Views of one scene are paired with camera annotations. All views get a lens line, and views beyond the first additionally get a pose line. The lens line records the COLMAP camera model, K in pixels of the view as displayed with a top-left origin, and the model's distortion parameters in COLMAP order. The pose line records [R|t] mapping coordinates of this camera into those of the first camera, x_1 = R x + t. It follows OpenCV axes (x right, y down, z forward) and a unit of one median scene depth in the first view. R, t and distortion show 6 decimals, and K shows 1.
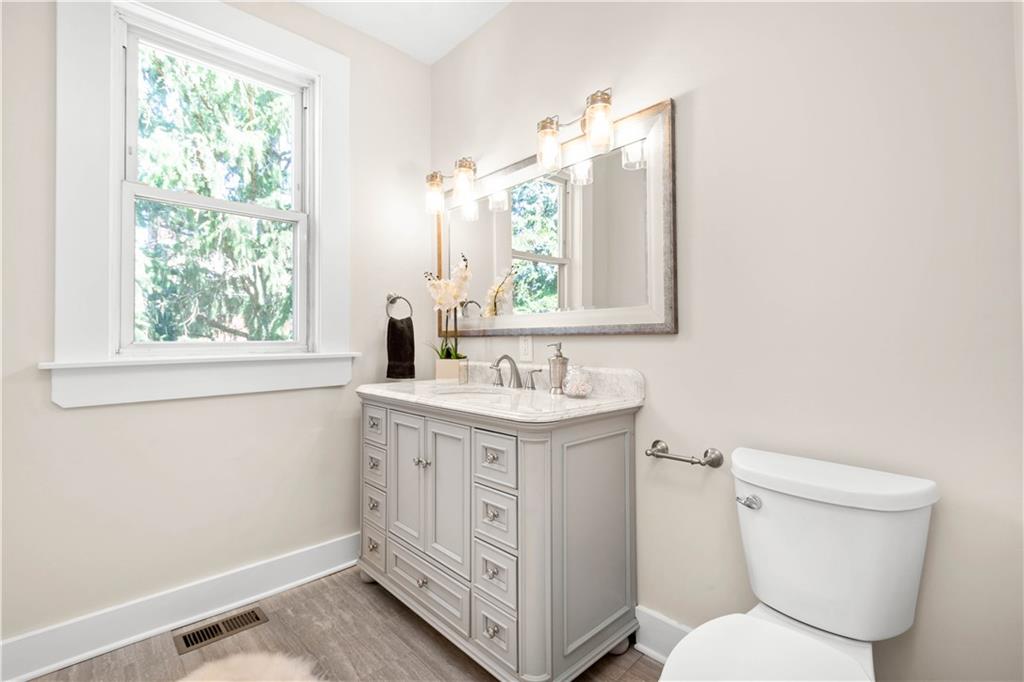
lens RADIAL K [[456.9, 0, 514.0], [0, 456.9, 339.3], [0, 0, 1]] dist [0.013893, -0.002058]
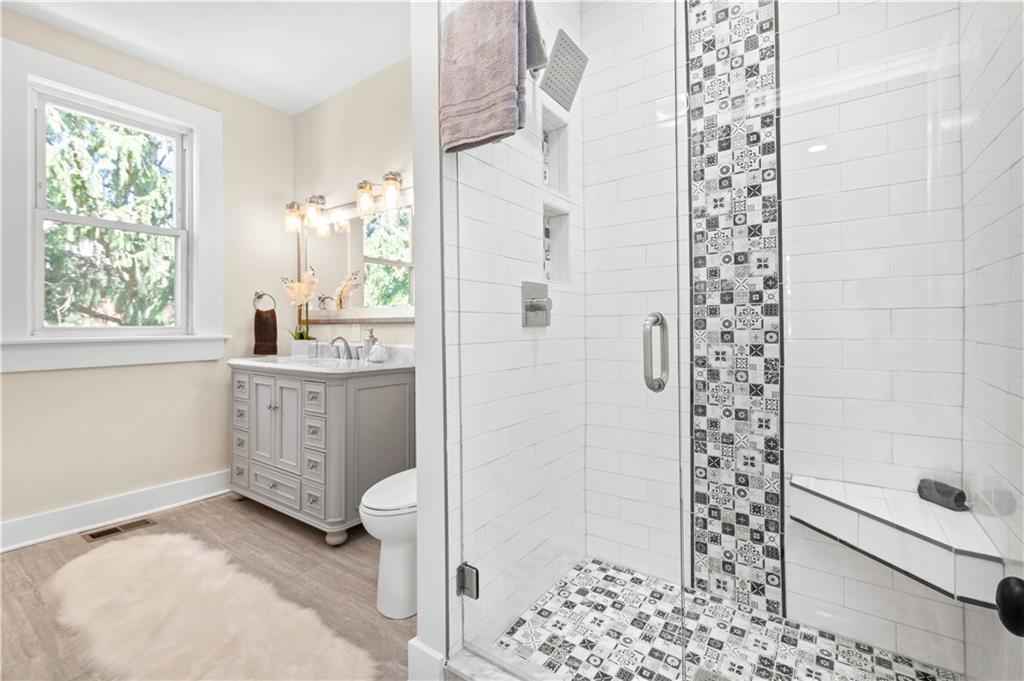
lens RADIAL K [[456.9, 0, 514.7], [0, 456.9, 330.2], [0, 0, 1]] dist [0.013893, -0.002058]
pose [[0.981233, 0.002327, 0.192813, 0.211414], [-0.004125, 0.999952, 0.008923, -0.001437], [-0.192783, -0.009551, 0.981195, -0.465056]]
